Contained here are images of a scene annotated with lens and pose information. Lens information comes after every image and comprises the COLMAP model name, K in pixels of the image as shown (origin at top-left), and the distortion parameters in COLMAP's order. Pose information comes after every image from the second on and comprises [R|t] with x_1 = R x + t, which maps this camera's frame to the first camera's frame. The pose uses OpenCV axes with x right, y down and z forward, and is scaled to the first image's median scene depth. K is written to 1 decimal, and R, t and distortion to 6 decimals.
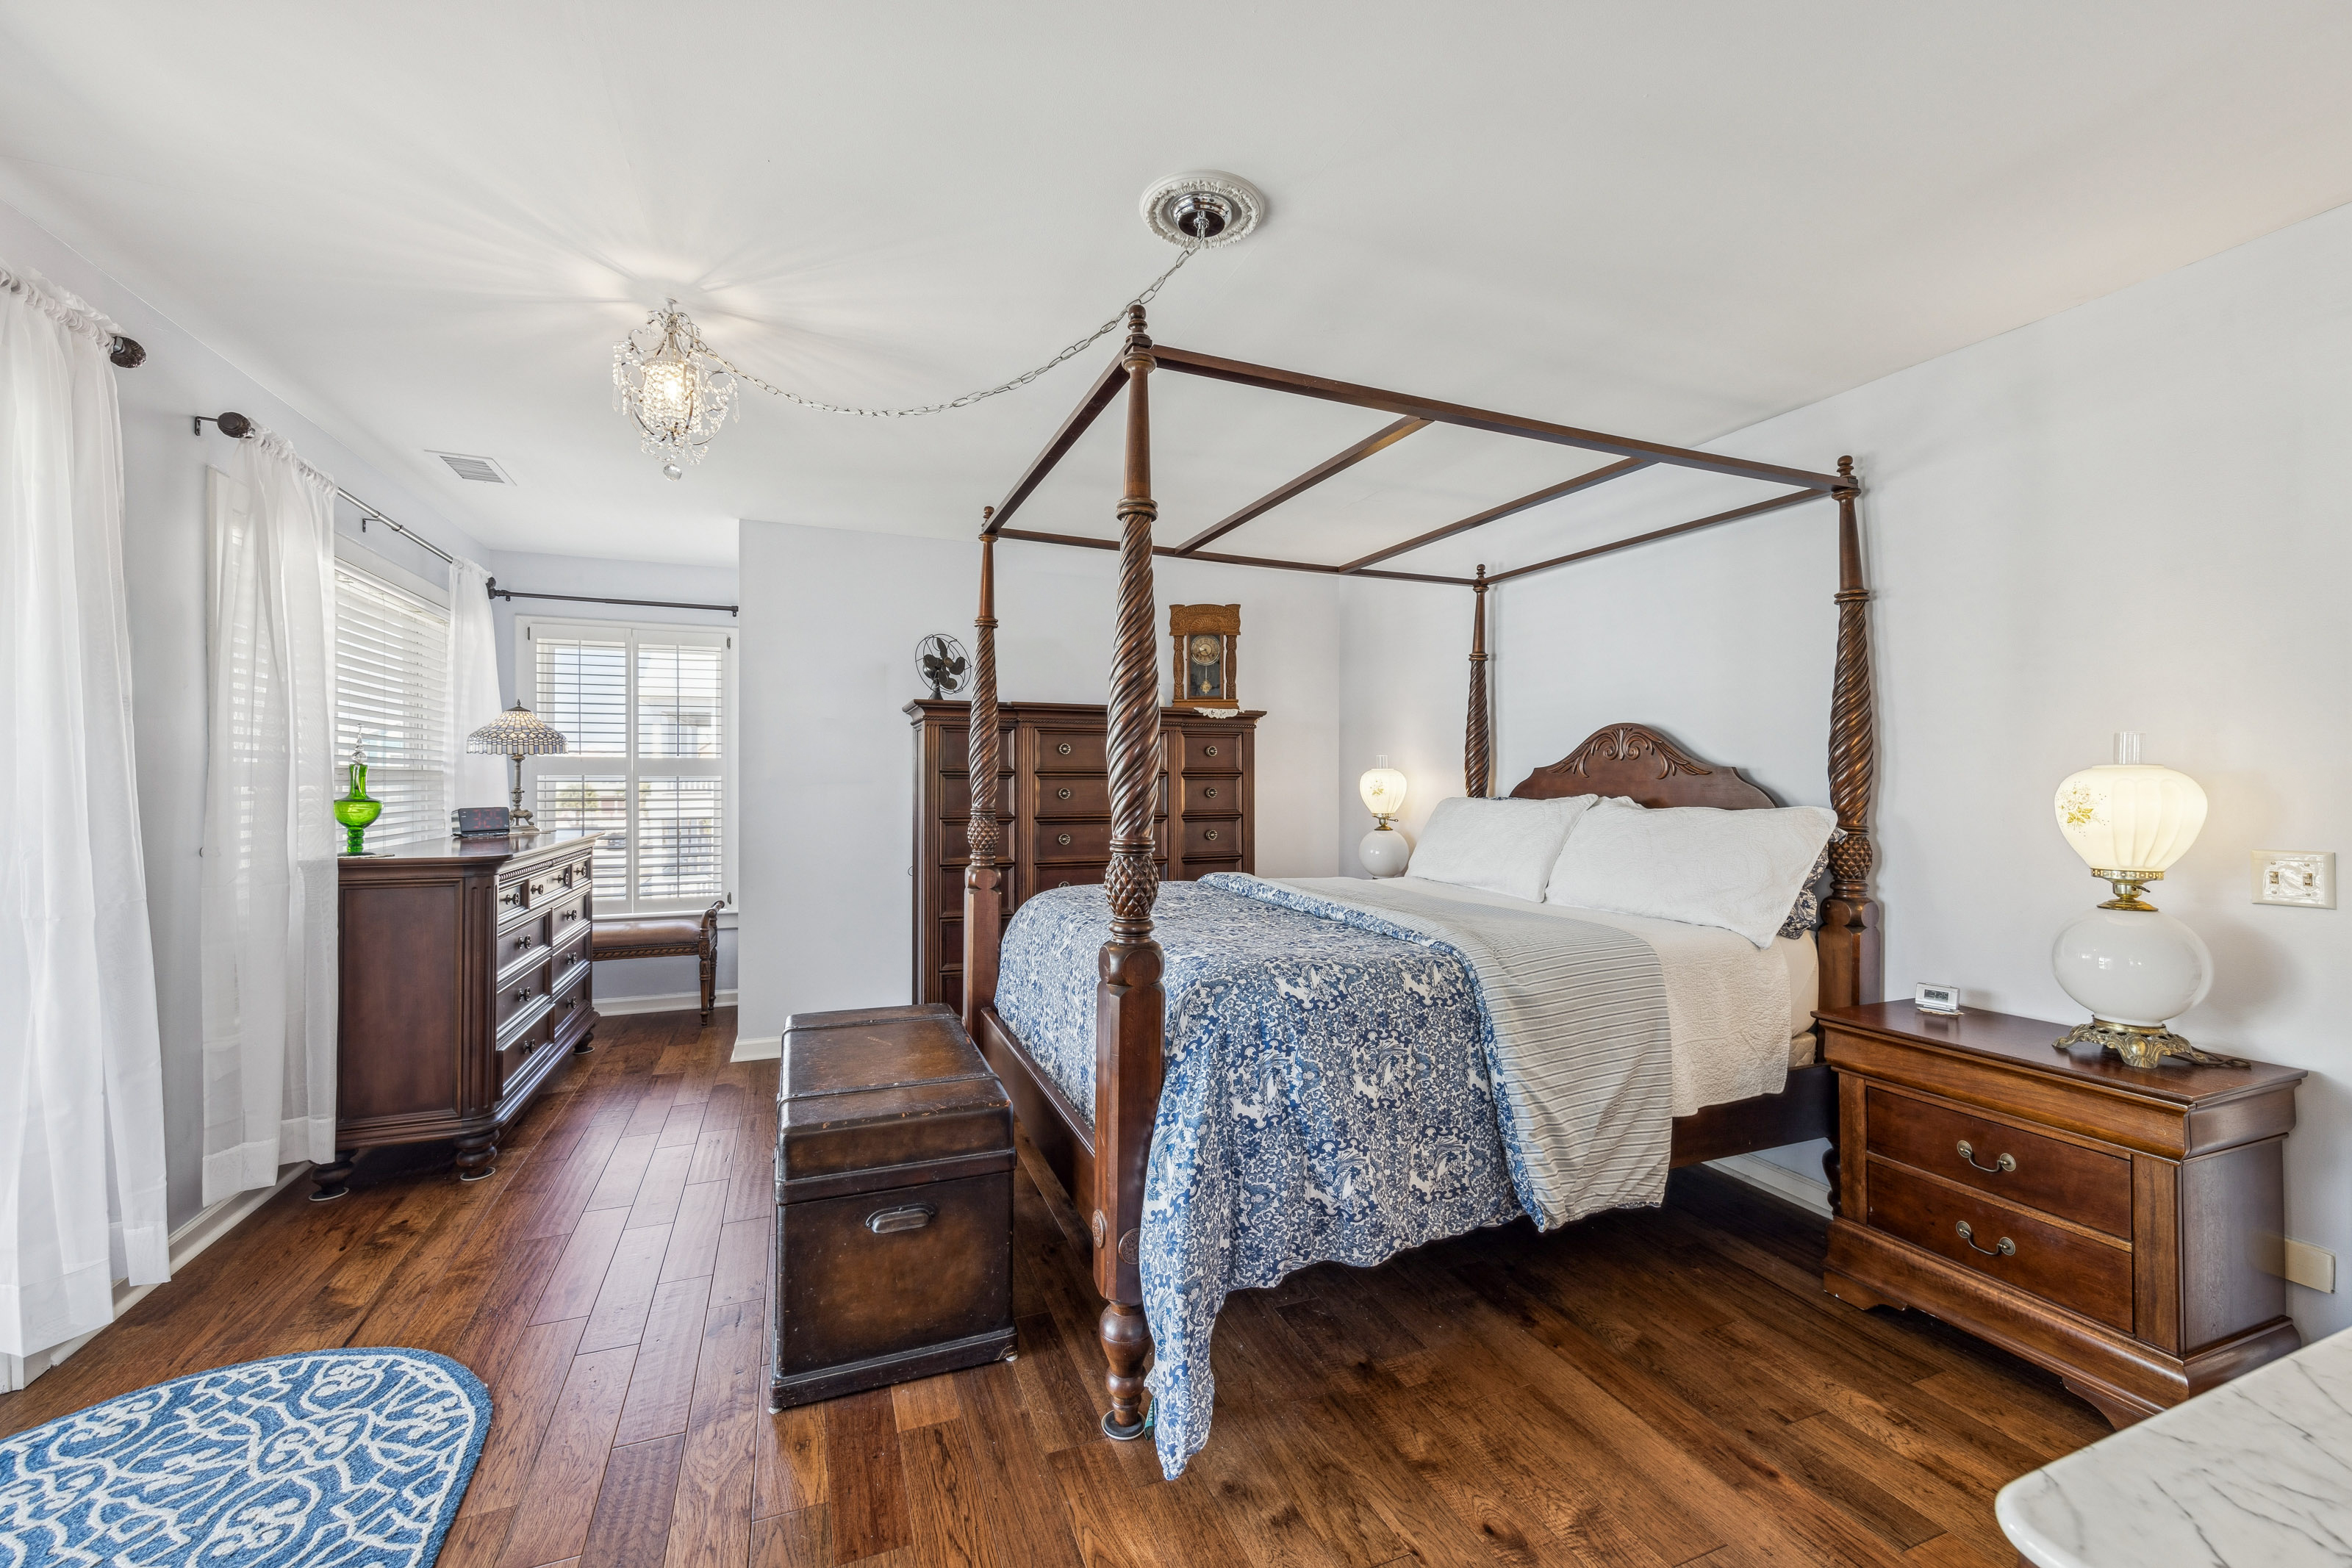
lens RADIAL K [[970.7, 0, 1165.5], [0, 970.7, 785.0], [0, 0, 1]] dist [0.002604, -0.000612]
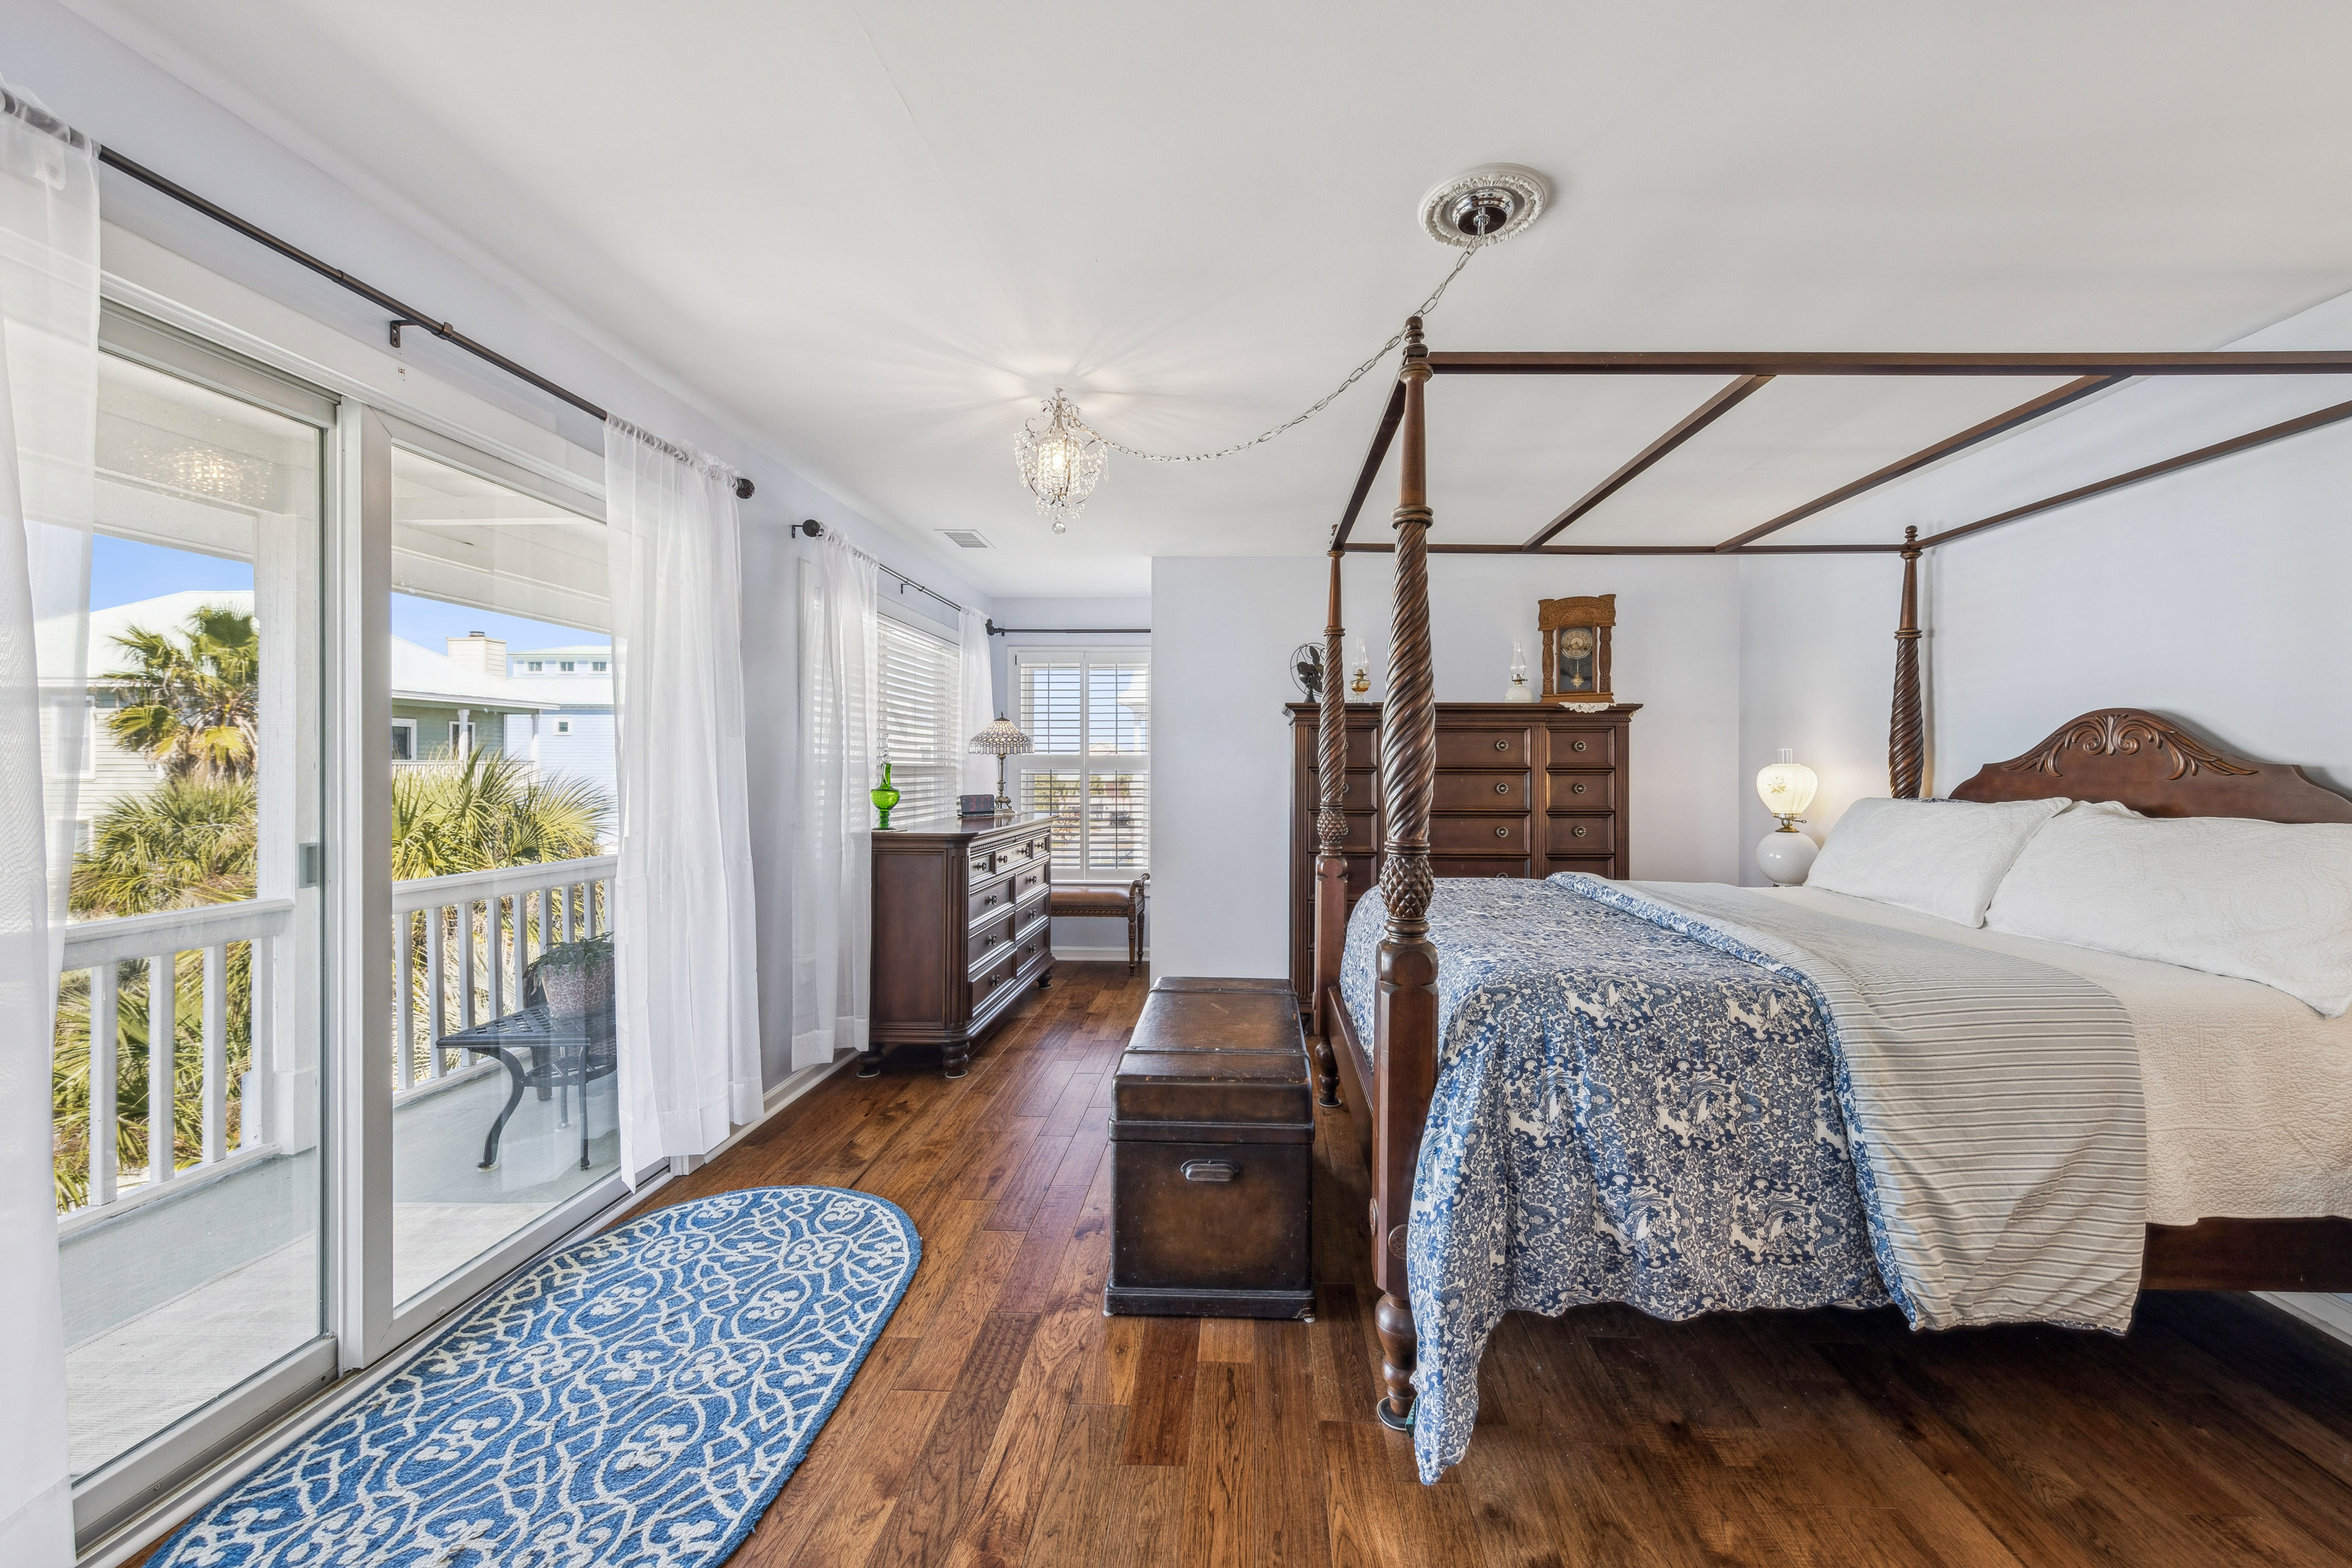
lens RADIAL K [[885.7, 0, 1201.3], [0, 885.7, 770.5], [0, 0, 1]] dist [-0.000229, -0.000170]
pose [[0.913194, 0.001481, -0.407523, 0.126039], [-0.003232, 0.999988, -0.003608, -0.011985], [0.407513, 0.004612, 0.913188, 0.053982]]
